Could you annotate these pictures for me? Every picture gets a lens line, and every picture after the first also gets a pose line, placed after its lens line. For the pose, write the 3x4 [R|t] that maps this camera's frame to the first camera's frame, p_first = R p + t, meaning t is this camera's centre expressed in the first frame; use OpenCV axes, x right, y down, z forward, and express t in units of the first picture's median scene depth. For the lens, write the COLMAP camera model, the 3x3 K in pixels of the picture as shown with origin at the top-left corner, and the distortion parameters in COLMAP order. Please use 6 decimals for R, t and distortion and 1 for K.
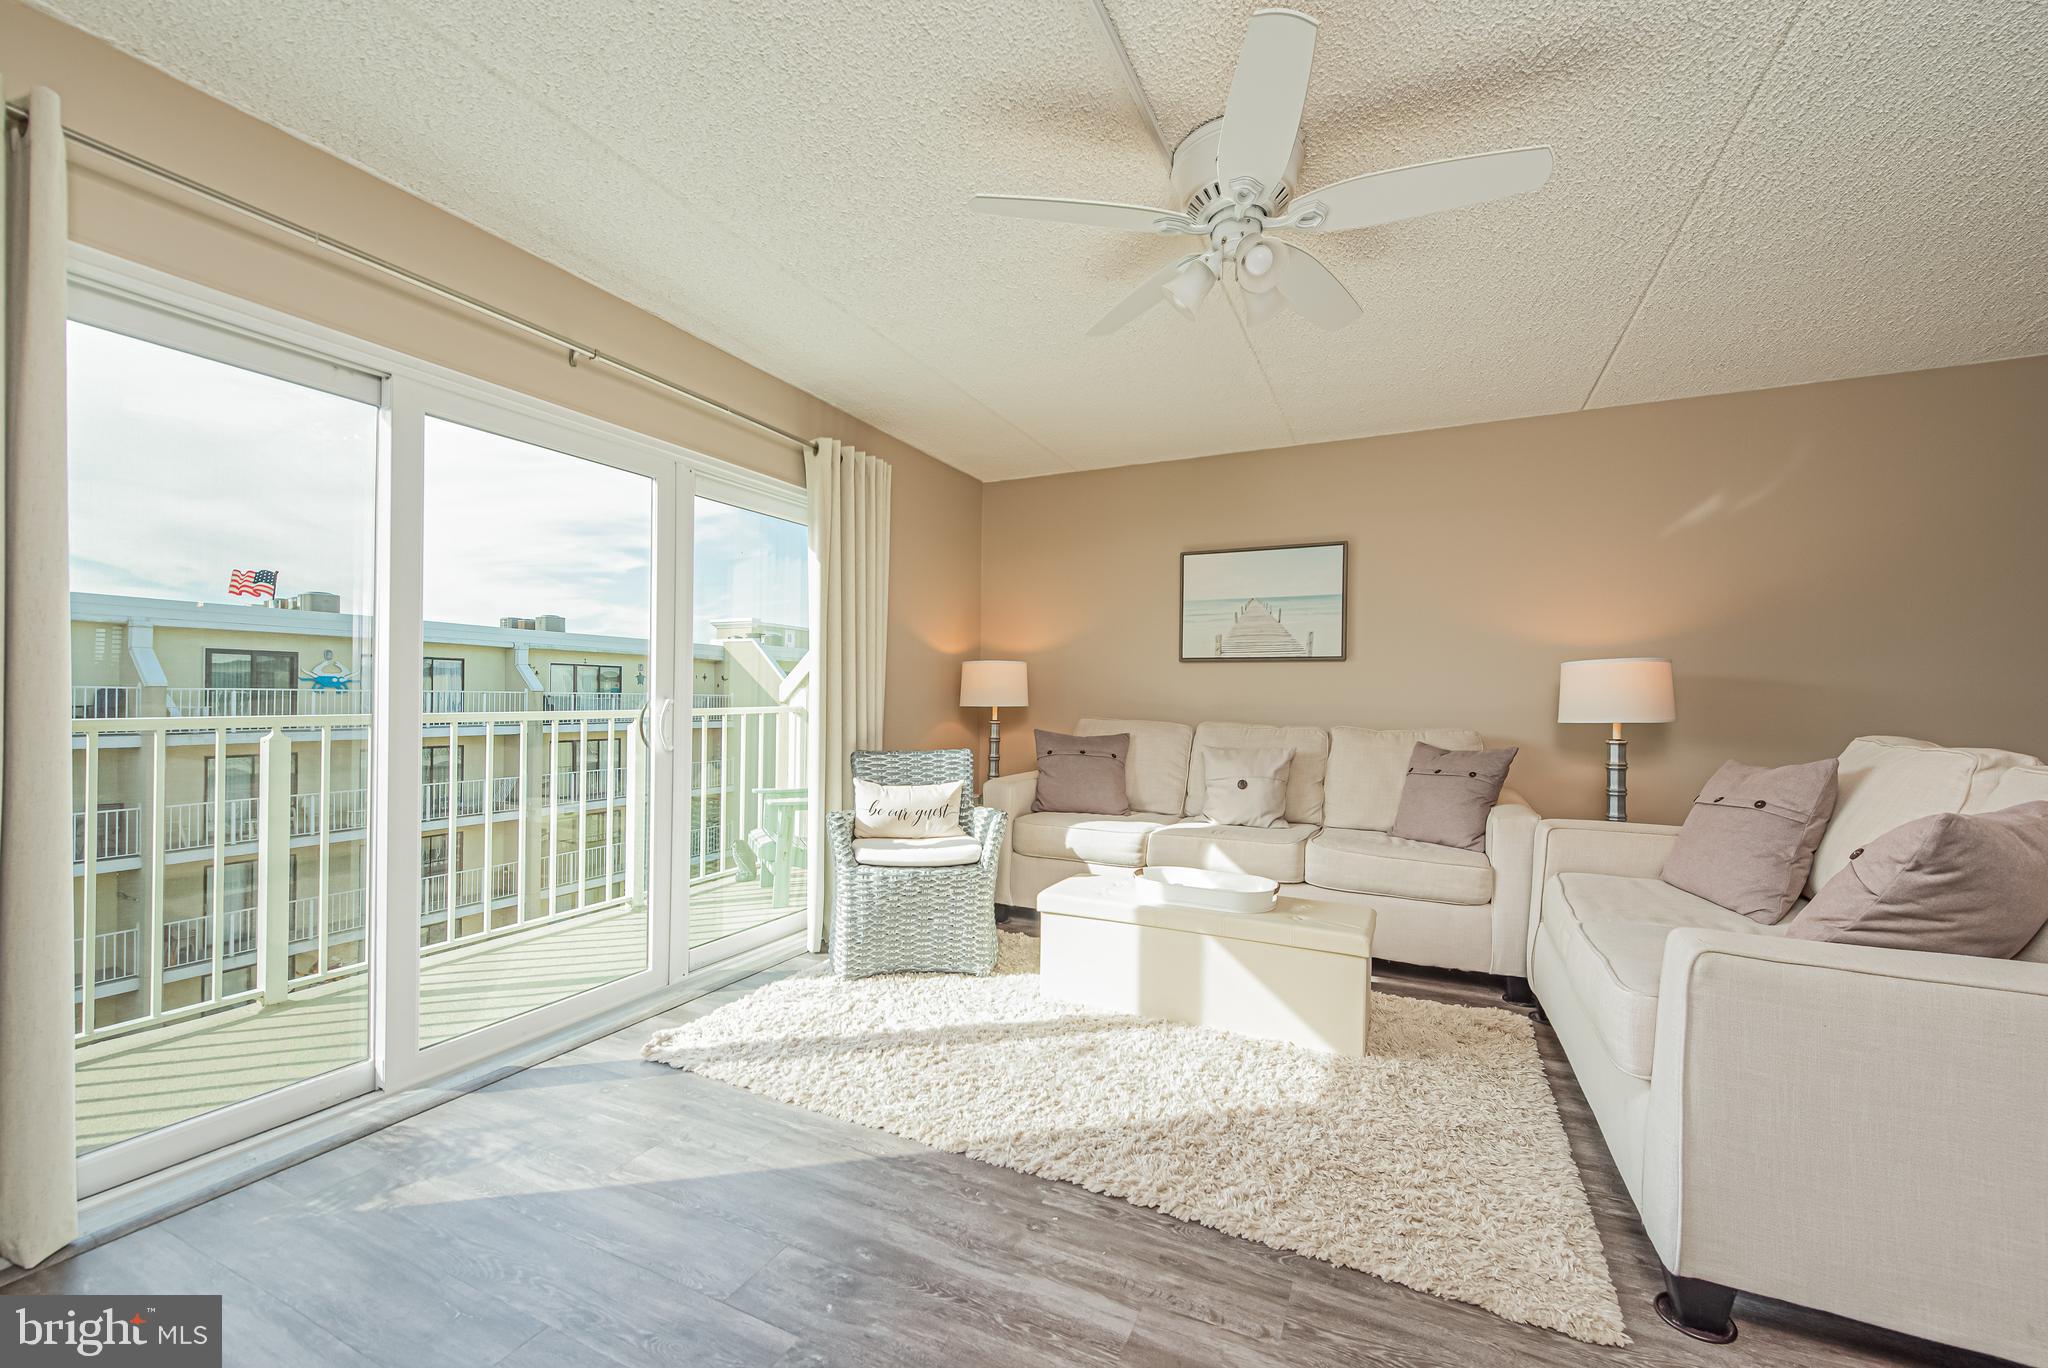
lens RADIAL K [[806.4, 0, 1032.9], [0, 806.4, 699.0], [0, 0, 1]] dist [0.013633, -0.003840]
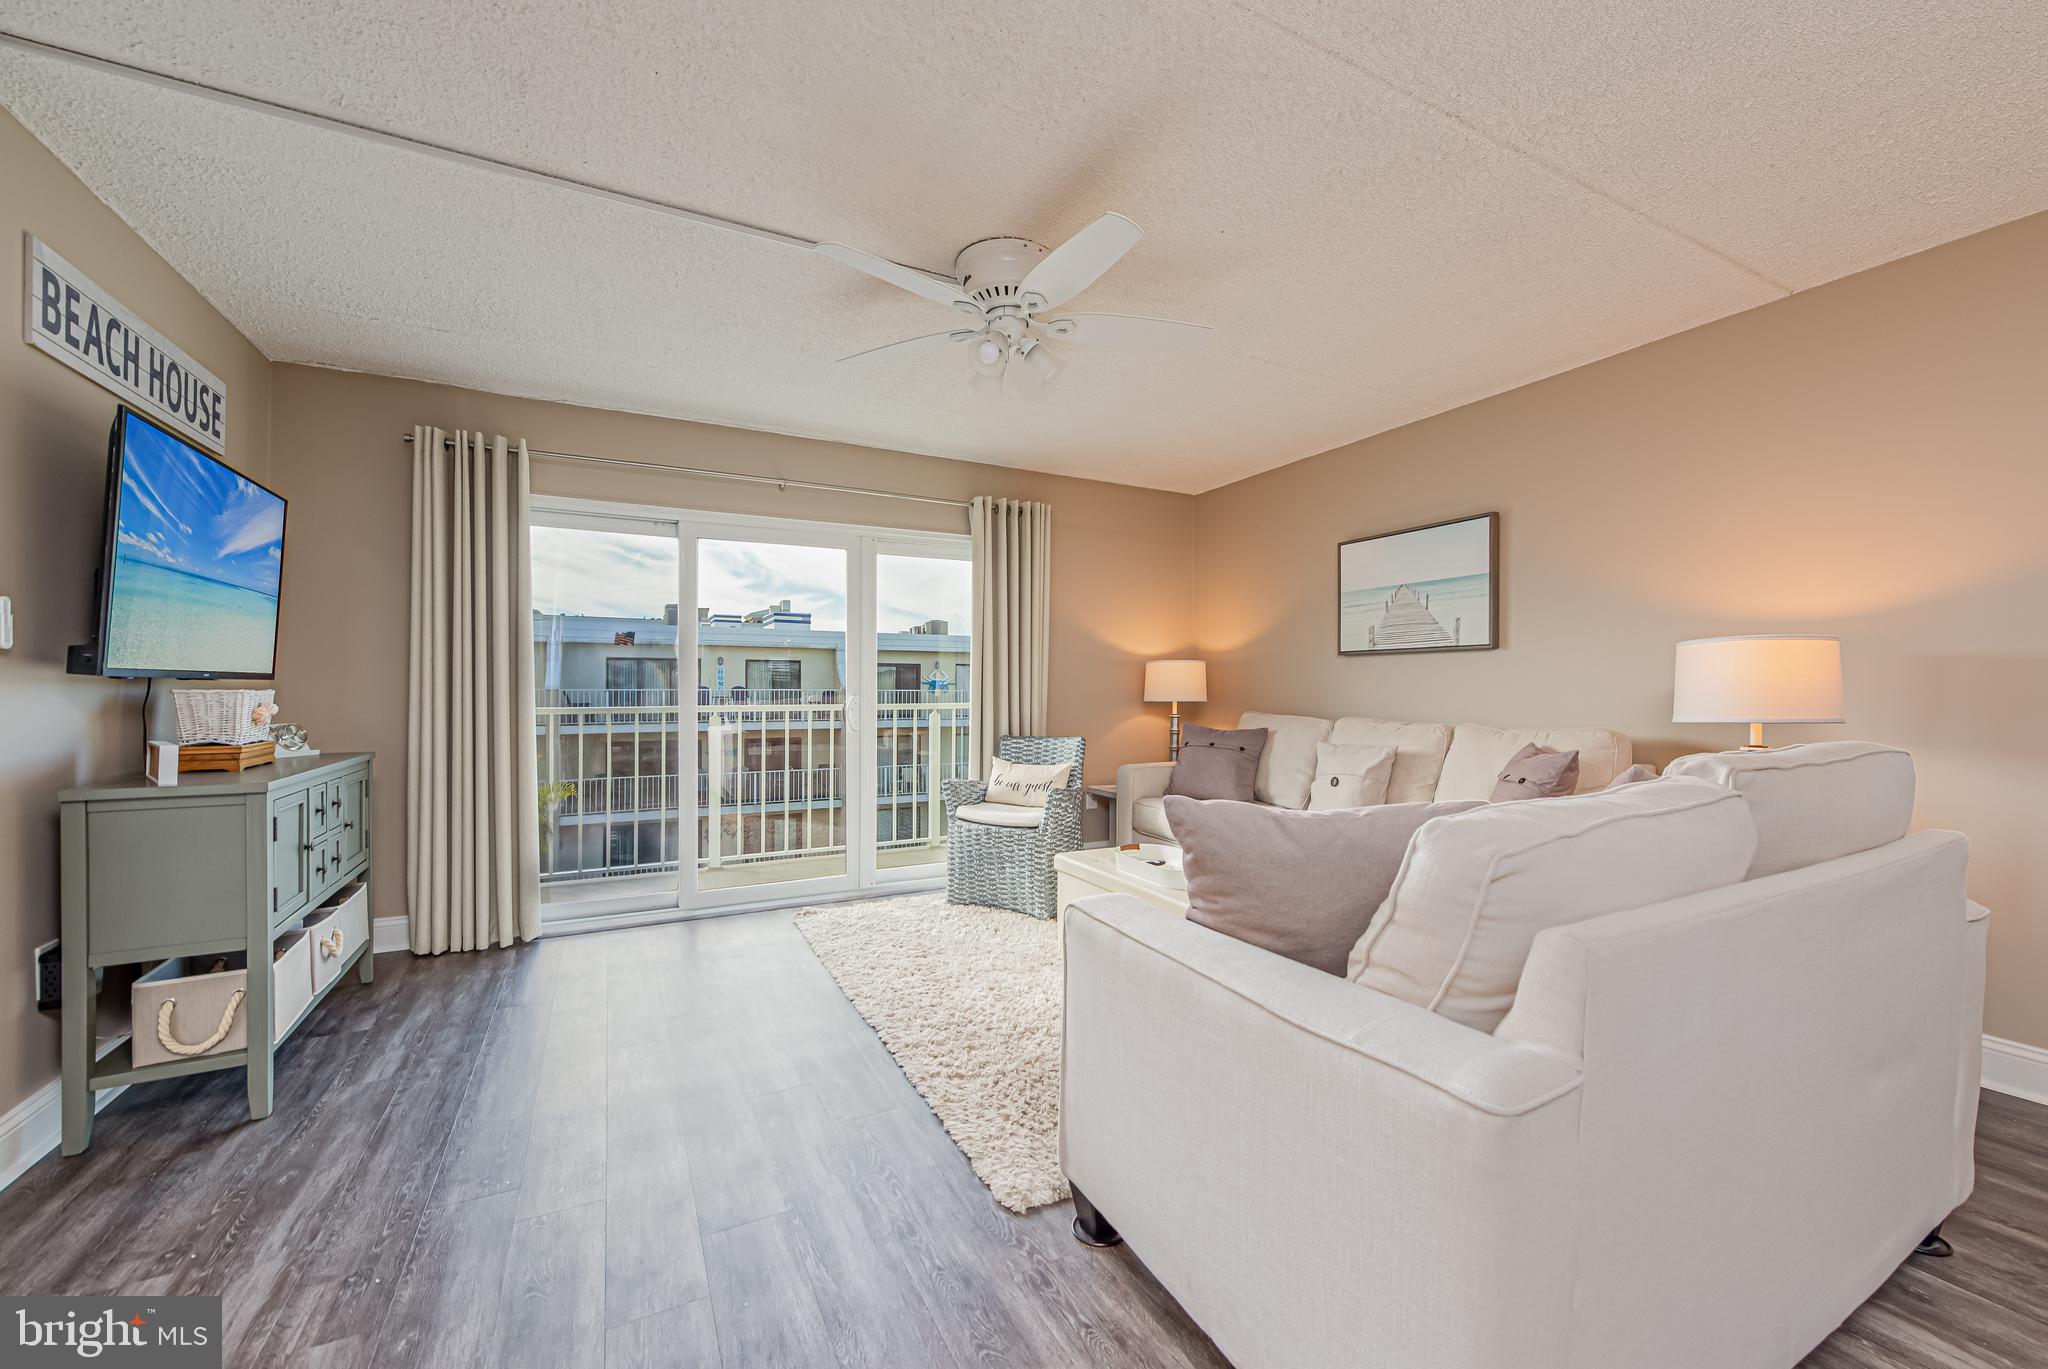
lens RADIAL K [[806.4, 0, 1039.5], [0, 806.4, 696.8], [0, 0, 1]] dist [0.013633, -0.003840]
pose [[0.801268, -0.002586, -0.598300, 0.570156], [0.003032, 0.999995, -0.000261, 0.002948], [0.598298, -0.001605, 0.801272, 0.010174]]
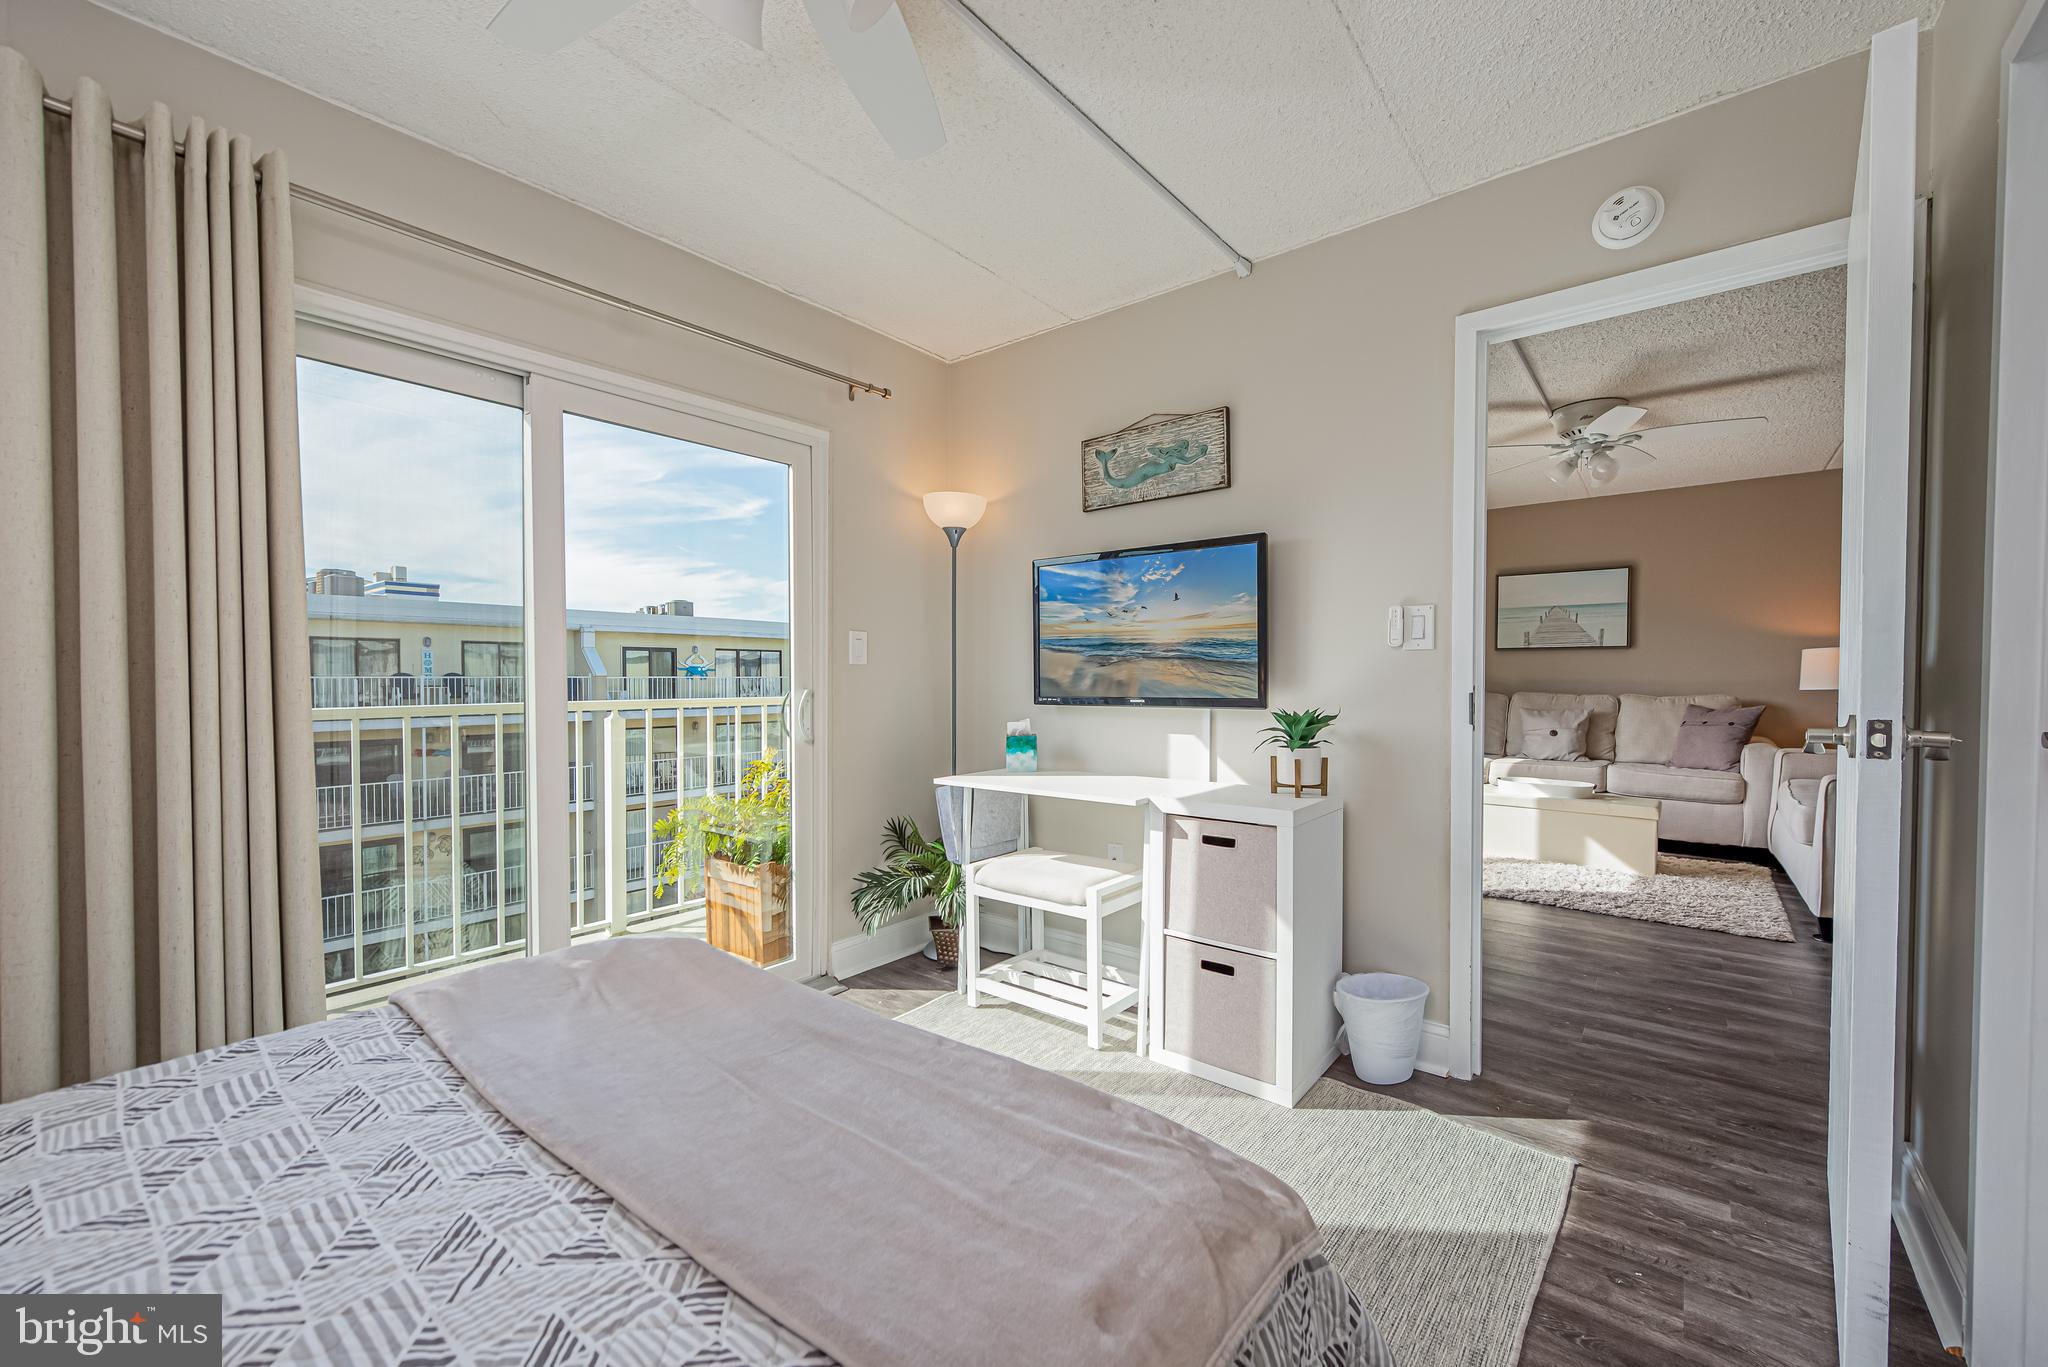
lens RADIAL K [[806.4, 0, 1039.8], [0, 806.4, 695.7], [0, 0, 1]] dist [0.013633, -0.003840]
pose [[0.975251, -0.005555, -0.221032, -0.347536], [0.009947, 0.999775, 0.018761, -0.001684], [0.220877, -0.020495, 0.975086, -0.697836]]
